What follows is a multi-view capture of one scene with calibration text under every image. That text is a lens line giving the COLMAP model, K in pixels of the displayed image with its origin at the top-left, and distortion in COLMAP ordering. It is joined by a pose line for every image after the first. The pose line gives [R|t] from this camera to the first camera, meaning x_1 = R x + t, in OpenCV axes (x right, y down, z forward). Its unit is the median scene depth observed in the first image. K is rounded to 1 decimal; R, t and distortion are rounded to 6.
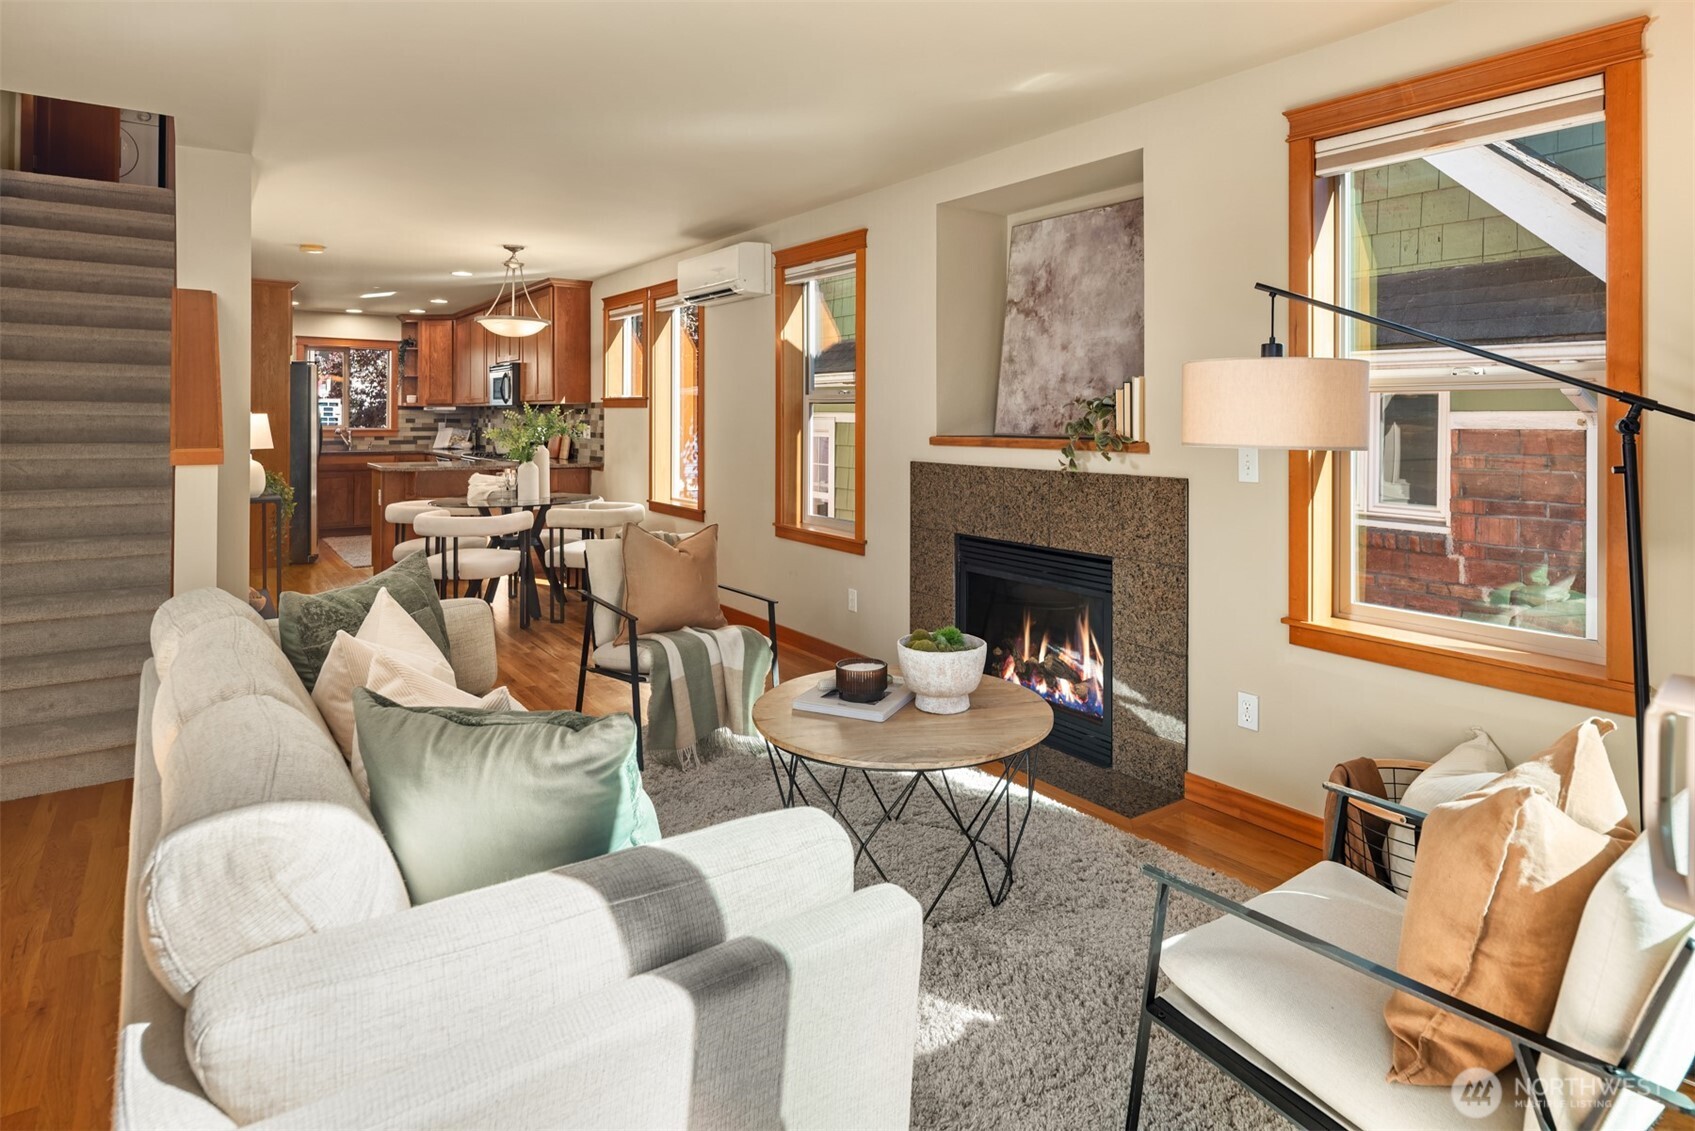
lens RADIAL K [[931.0, 0, 870.3], [0, 931.0, 416.7], [0, 0, 1]] dist [-0.003892, -0.003728]
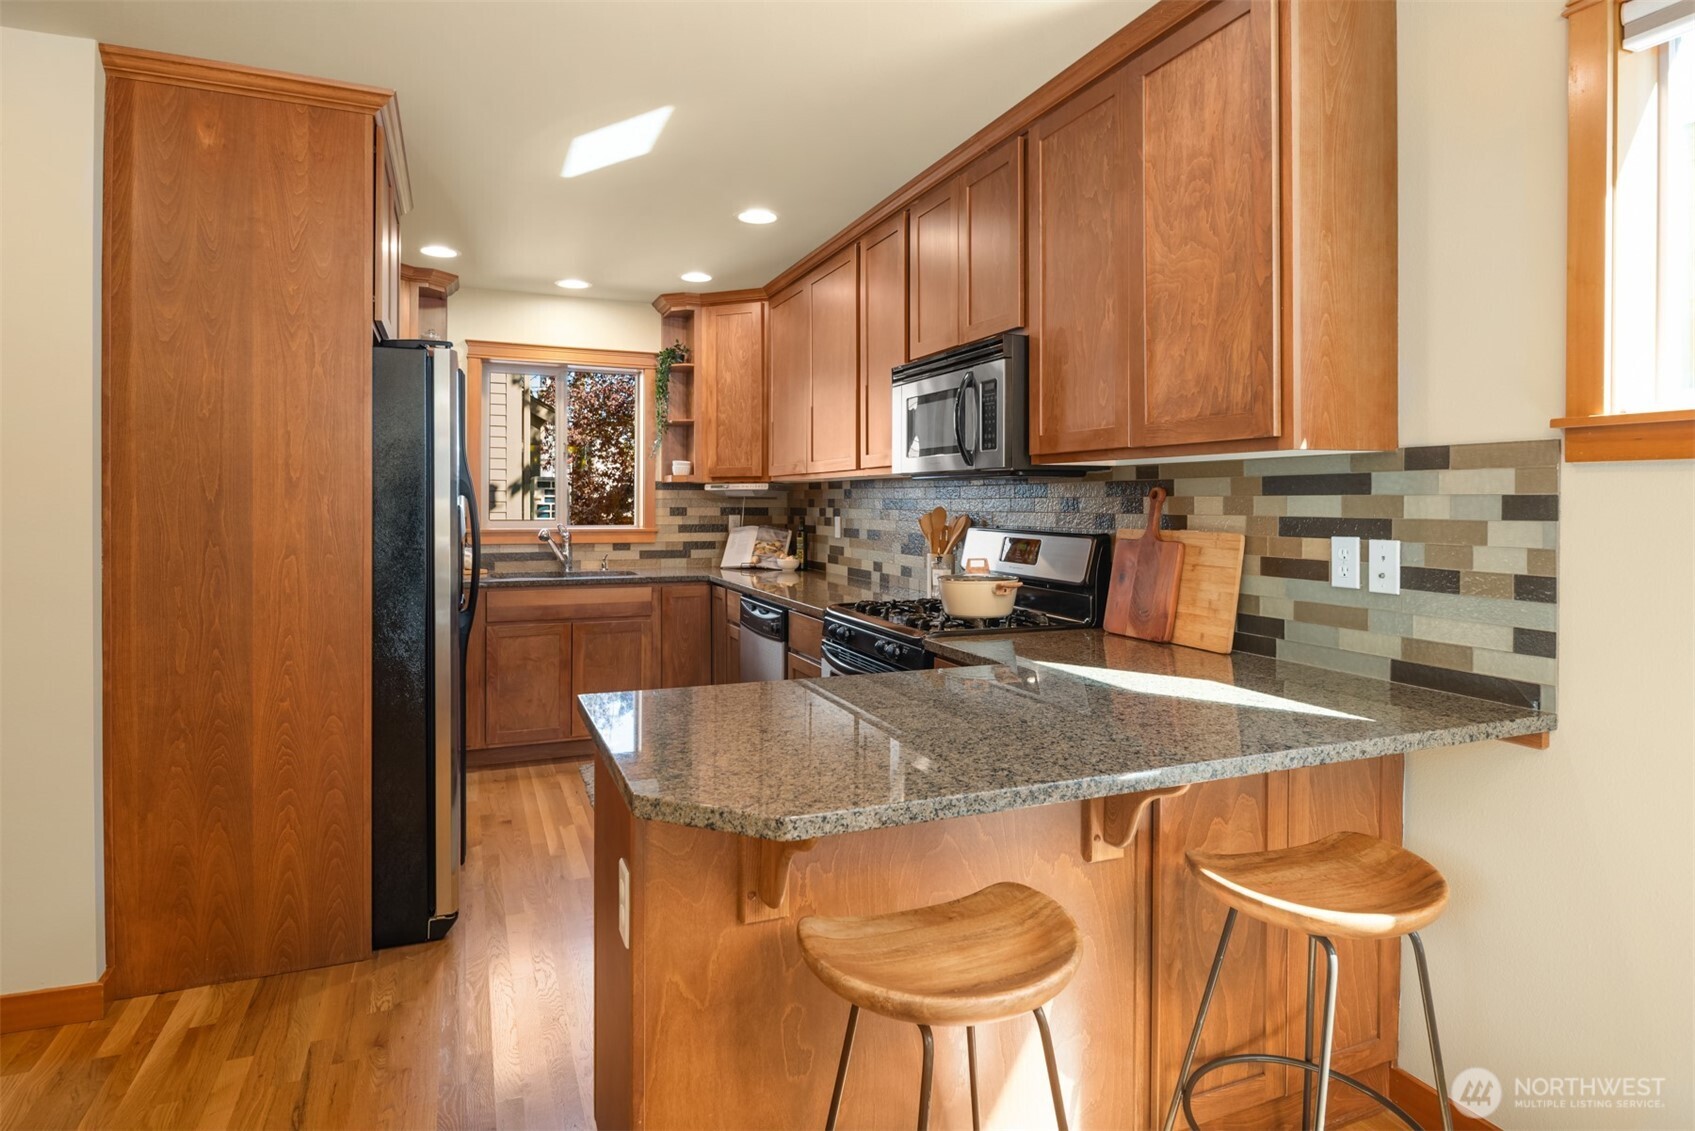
lens RADIAL K [[931.0, 0, 858.9], [0, 931.0, 508.5], [0, 0, 1]] dist [-0.003892, -0.003728]
pose [[0.971947, 0.001091, -0.235197, -0.284753], [0.000234, 0.999984, 0.005608, -0.000286], [0.235200, -0.005506, 0.971931, 0.540166]]
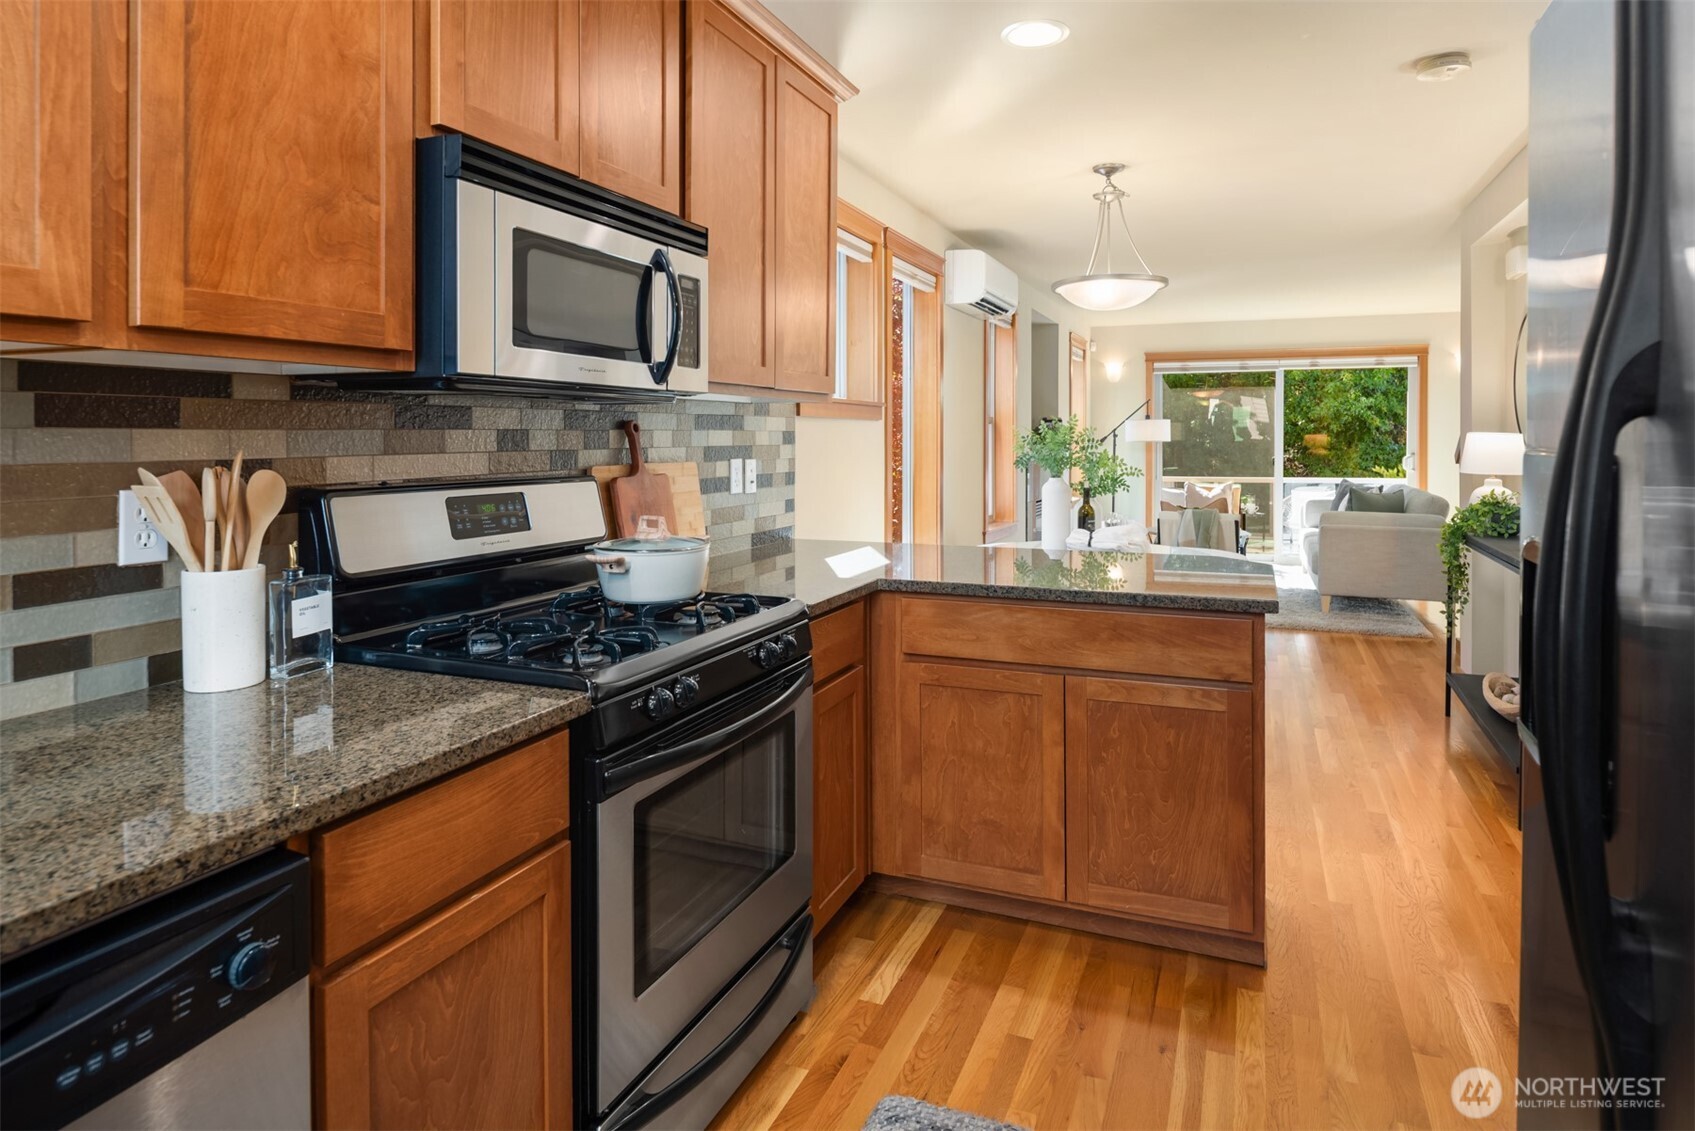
lens RADIAL K [[931.0, 0, 875.1], [0, 931.0, 443.8], [0, 0, 1]] dist [-0.003892, -0.003728]
pose [[-0.521976, -0.010980, 0.852890, -0.496741], [-0.000114, 0.999918, 0.012803, -0.001465], [-0.852960, 0.006586, -0.521934, 0.865861]]
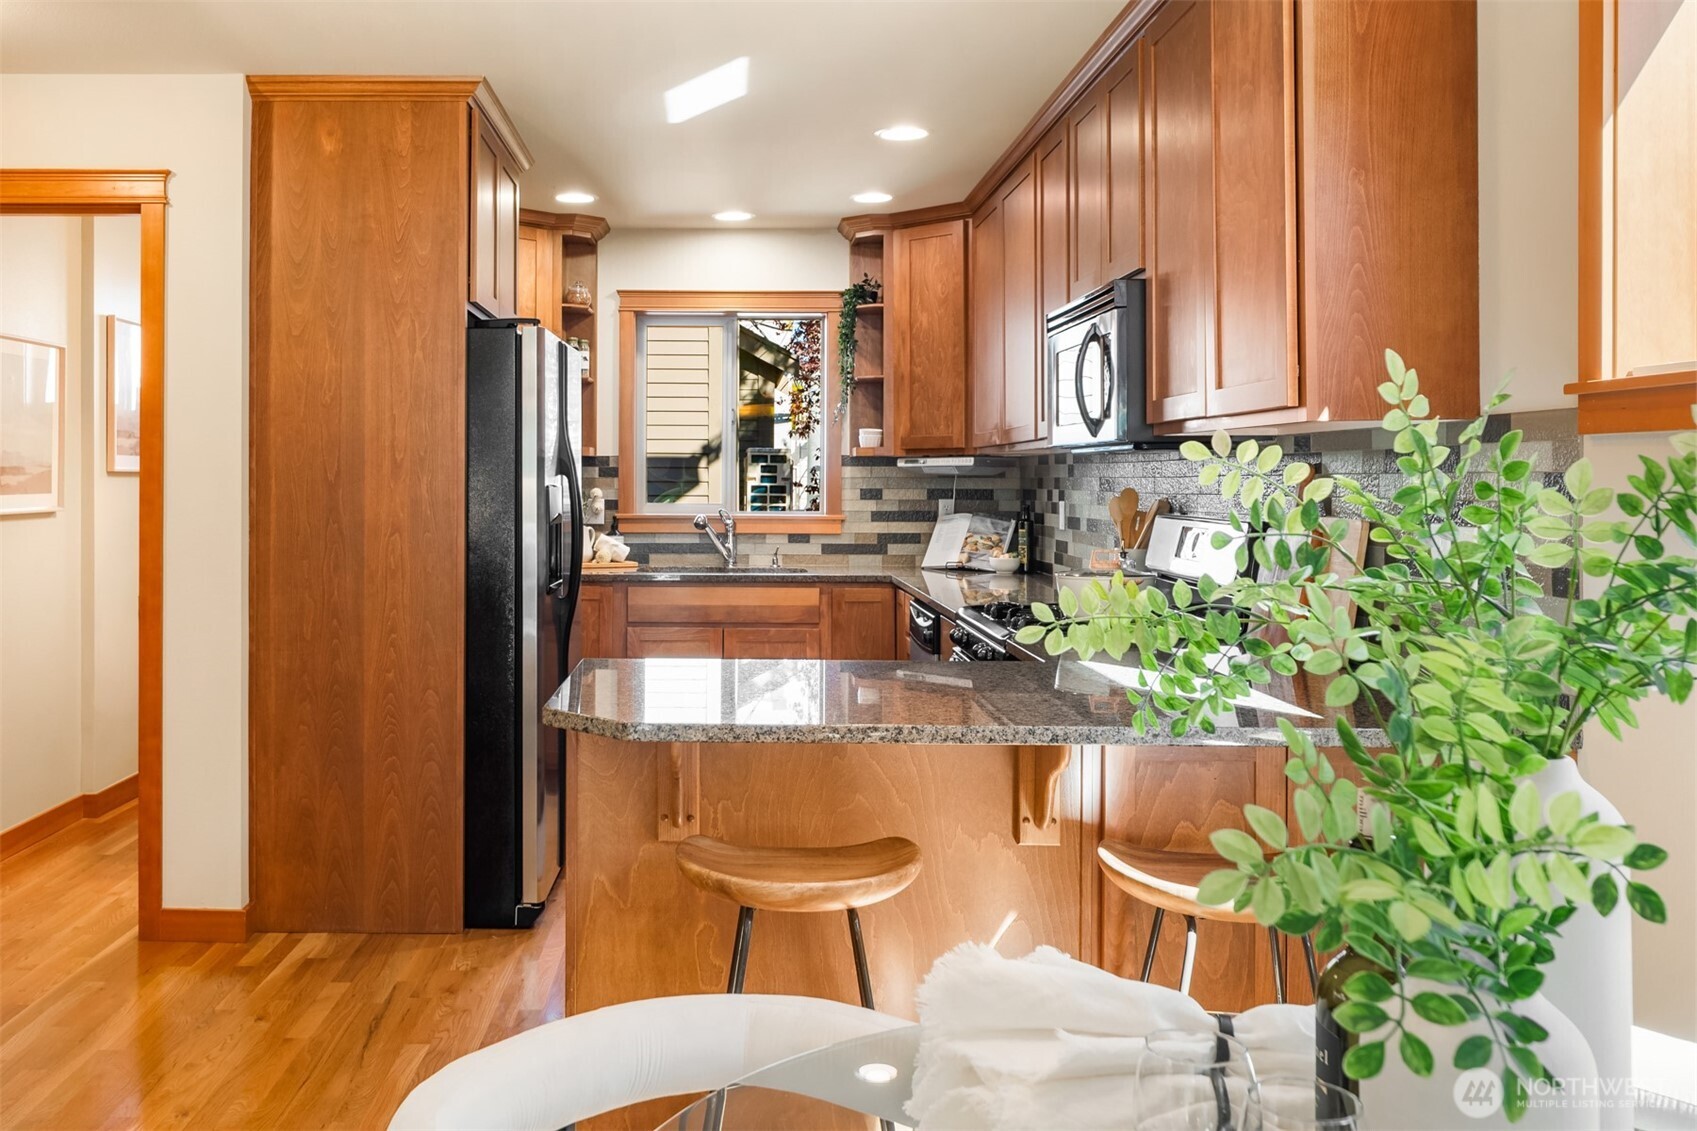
lens RADIAL K [[1521.0, 0, 727.2], [0, 1521.0, 482.0], [0, 0, 1]] dist [0.004921, -0.000517]
pose [[0.794736, -0.001459, -0.606953, -0.158885], [0.000651, 0.999999, -0.001551, -0.000004], [0.606955, 0.000837, 0.794736, 0.463939]]
